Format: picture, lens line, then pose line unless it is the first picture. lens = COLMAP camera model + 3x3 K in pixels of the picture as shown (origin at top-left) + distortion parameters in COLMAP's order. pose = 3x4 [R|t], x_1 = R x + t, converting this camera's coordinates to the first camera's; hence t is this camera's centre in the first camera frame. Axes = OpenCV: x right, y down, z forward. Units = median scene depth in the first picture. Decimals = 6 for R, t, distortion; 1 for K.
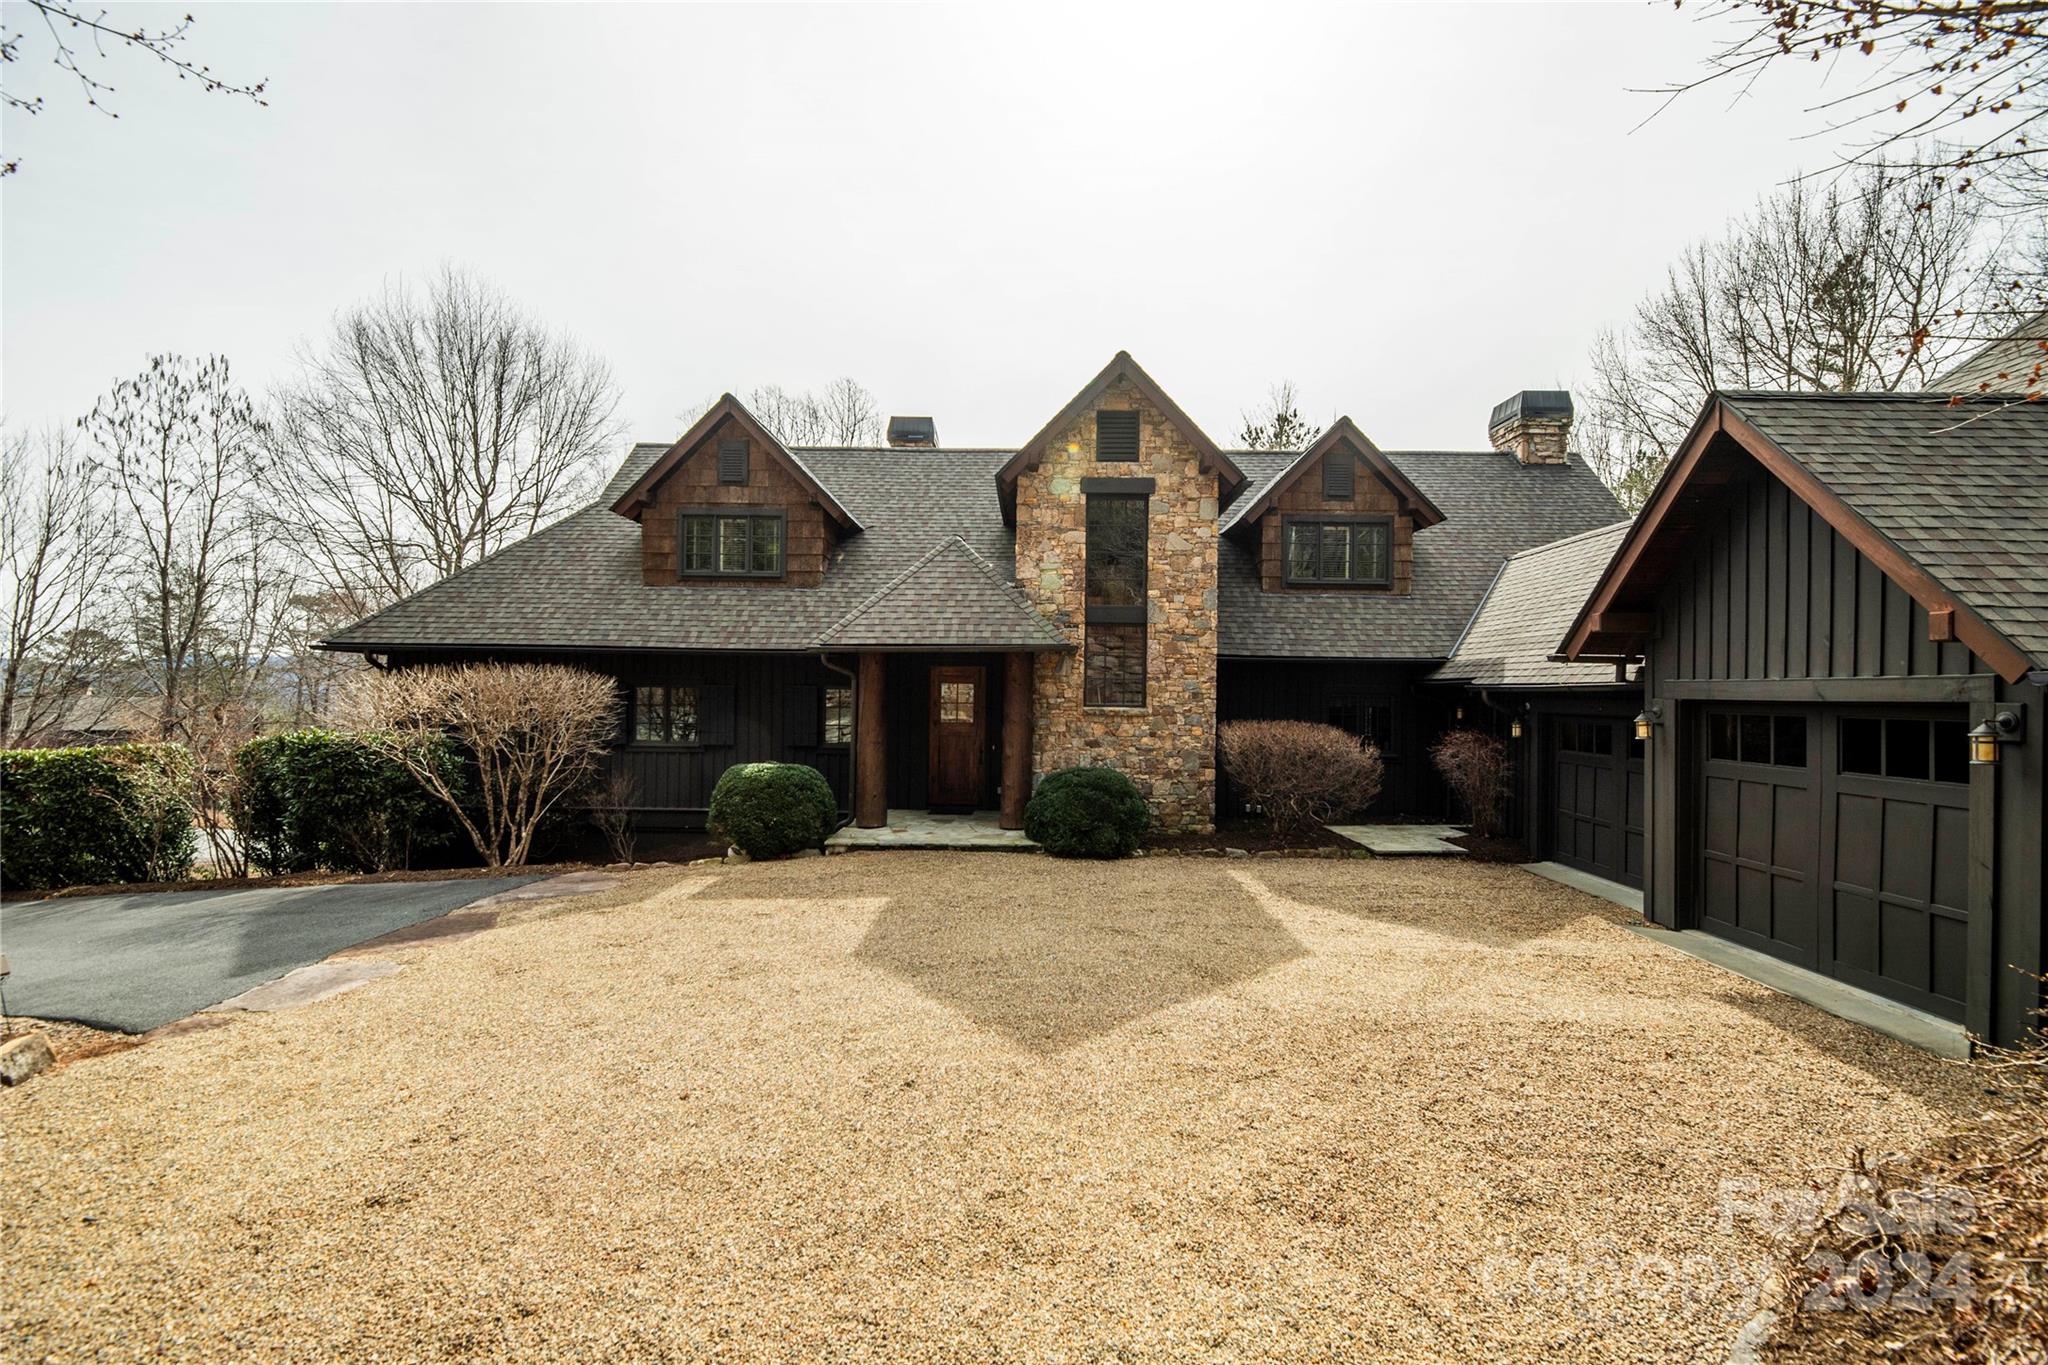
lens RADIAL K [[890.9, 0, 1024.9], [0, 890.9, 693.8], [0, 0, 1]] dist [-0.002377, -0.000051]
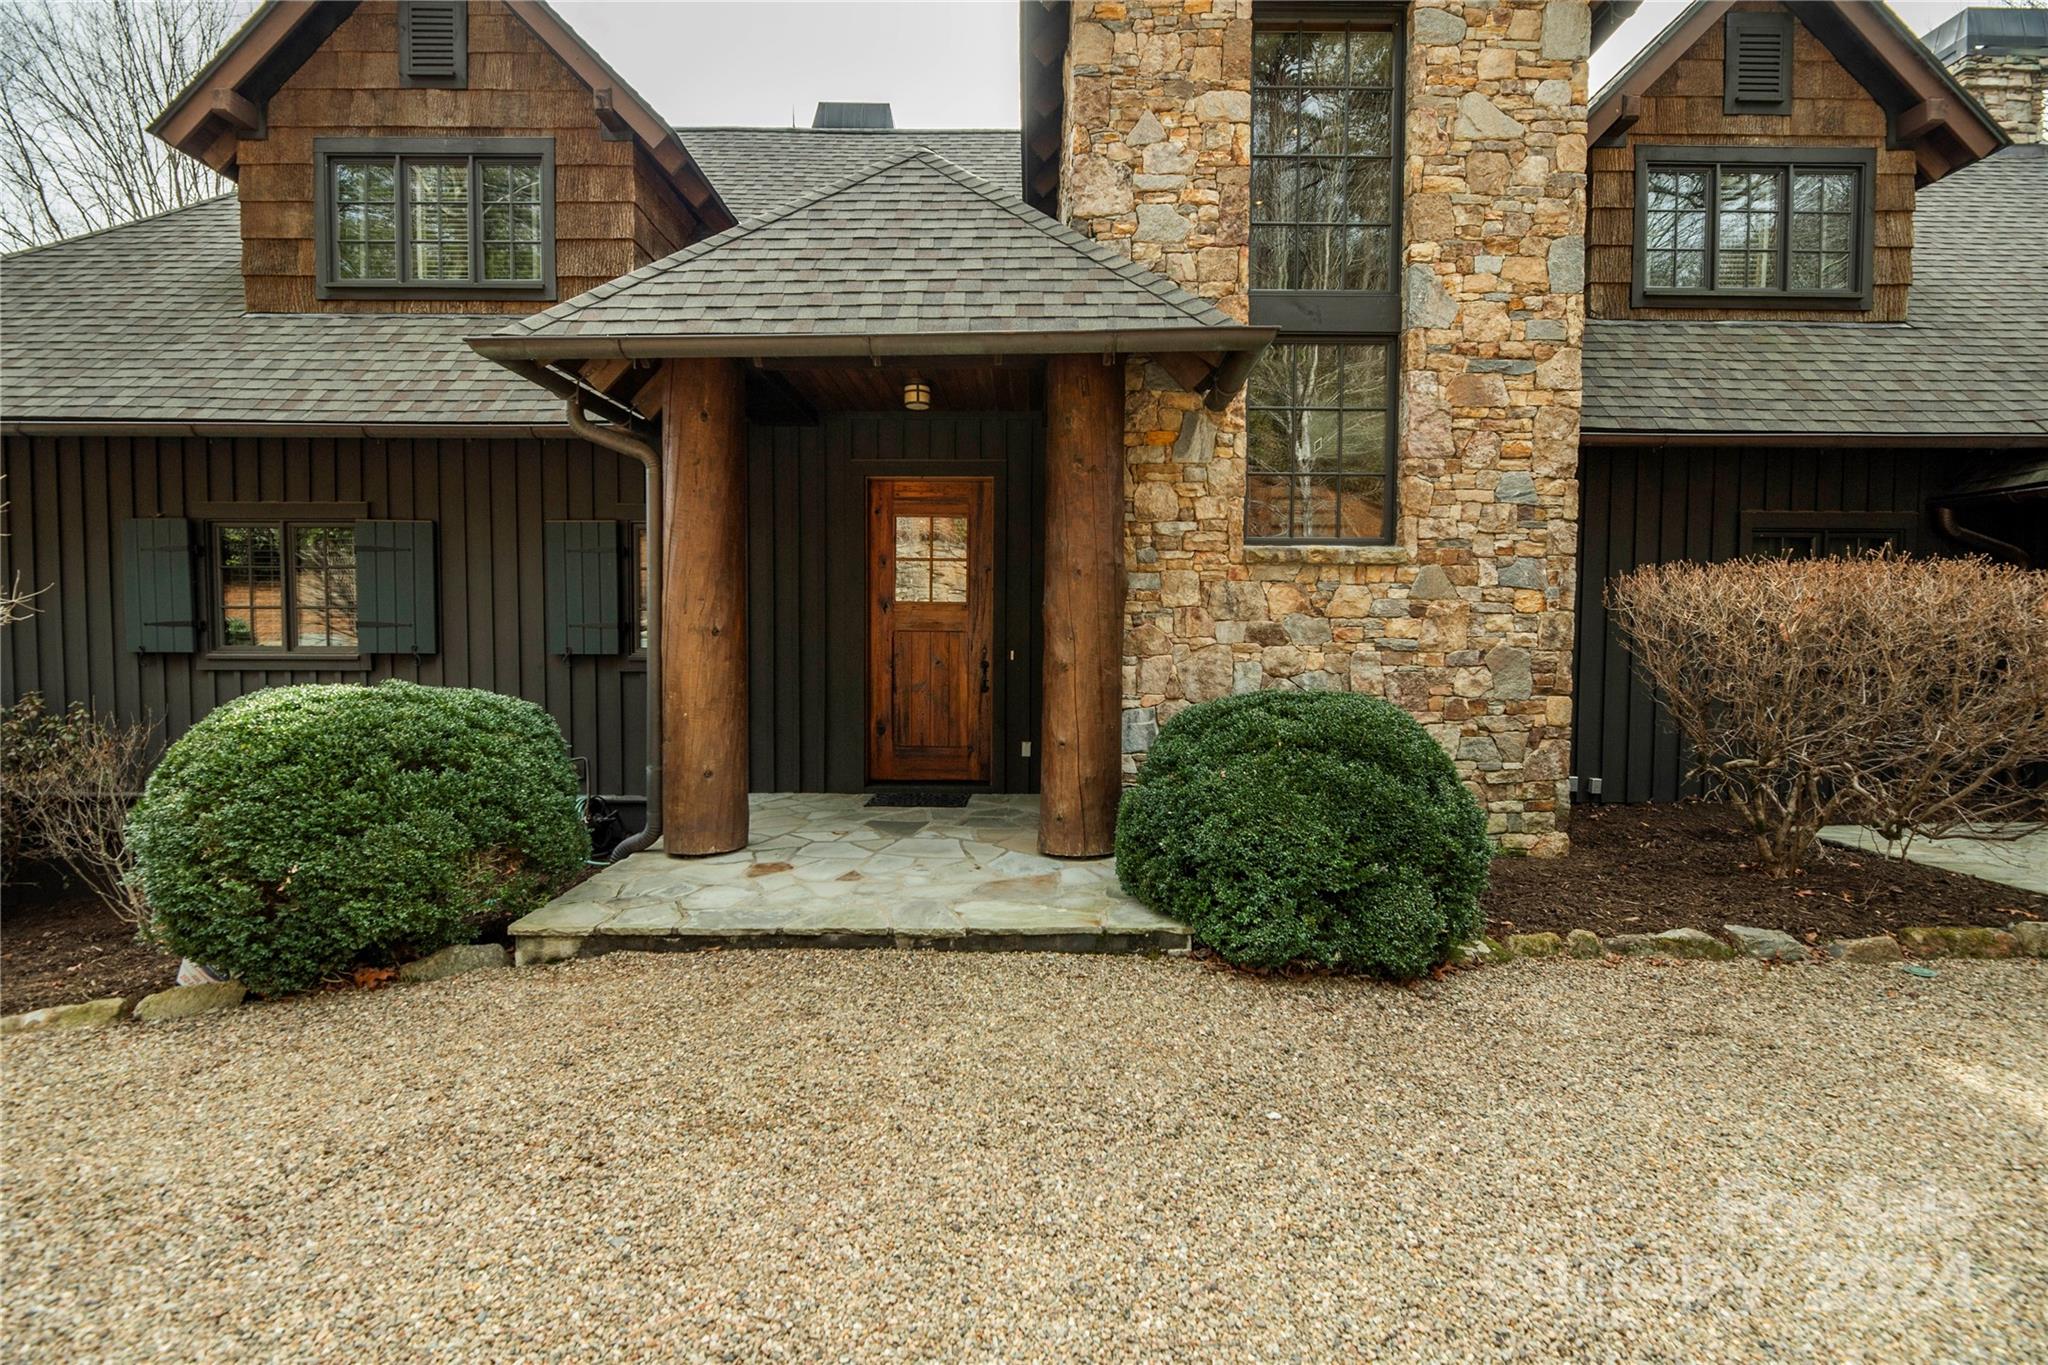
lens RADIAL K [[841.0, 0, 1023.3], [0, 841.0, 674.0], [0, 0, 1]] dist [-0.001045, -0.000013]
pose [[0.999908, -0.007611, 0.011196, -0.037581], [0.007197, 0.999306, 0.036539, 0.058800], [-0.011467, -0.036455, 0.999269, 0.624292]]
